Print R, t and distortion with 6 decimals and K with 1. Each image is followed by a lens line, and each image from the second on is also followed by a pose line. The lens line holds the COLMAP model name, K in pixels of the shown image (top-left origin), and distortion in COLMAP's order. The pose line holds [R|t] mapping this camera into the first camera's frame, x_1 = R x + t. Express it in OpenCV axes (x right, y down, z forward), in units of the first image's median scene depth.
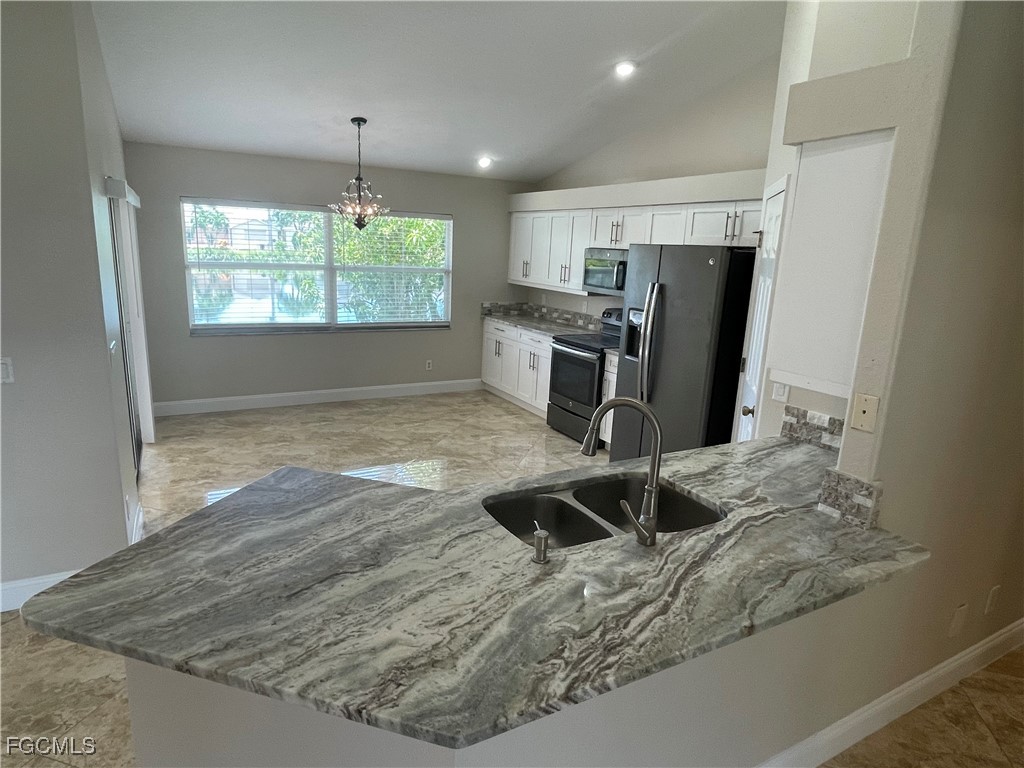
lens RADIAL K [[609.9, 0, 505.8], [0, 609.9, 385.9], [0, 0, 1]] dist [-0.004072, -0.000690]
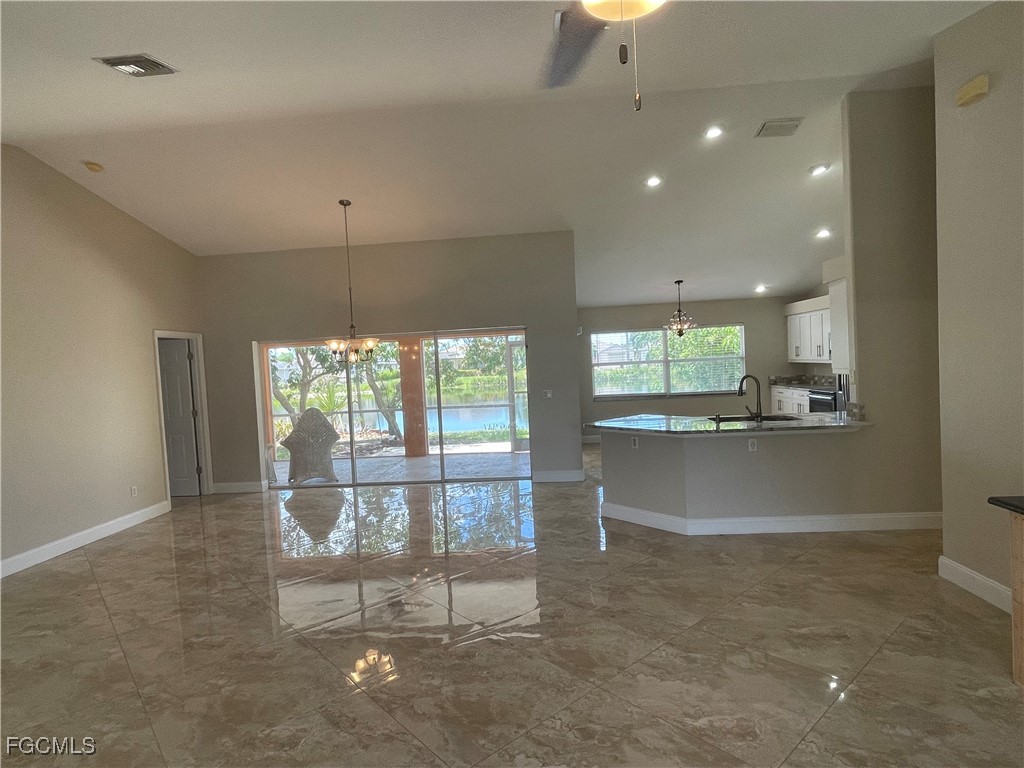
lens RADIAL K [[553.3, 0, 504.5], [0, 553.3, 384.5], [0, 0, 1]] dist [-0.003164, -0.002242]
pose [[0.832876, -0.064775, -0.549655, 0.192327], [-0.036591, 0.984510, -0.171466, 0.162775], [0.552248, 0.162922, 0.817605, -0.544138]]
